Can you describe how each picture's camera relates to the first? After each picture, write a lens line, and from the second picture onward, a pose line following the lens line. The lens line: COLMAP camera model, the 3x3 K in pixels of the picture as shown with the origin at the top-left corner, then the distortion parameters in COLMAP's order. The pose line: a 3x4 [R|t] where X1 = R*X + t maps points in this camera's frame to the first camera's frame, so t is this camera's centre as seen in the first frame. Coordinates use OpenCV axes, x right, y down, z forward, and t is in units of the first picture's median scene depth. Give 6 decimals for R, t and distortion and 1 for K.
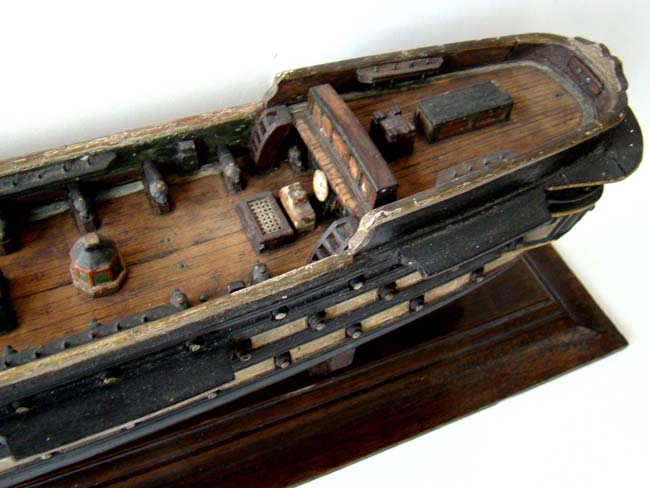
lens RADIAL K [[711.0, 0, 325.3], [0, 711.0, 243.6], [0, 0, 1]] dist [-0.102079, 0.000000]
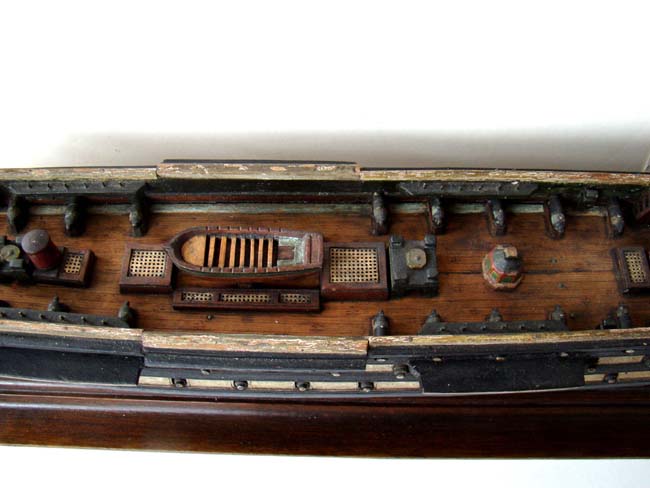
lens RADIAL K [[711.0, 0, 324.4], [0, 711.0, 244.4], [0, 0, 1]] dist [-0.102079, 0.000000]
pose [[0.910711, 0.315047, -0.267116, -0.274358], [-0.280535, 0.946446, 0.159813, -0.121591], [0.303159, -0.070608, 0.950321, -0.349214]]
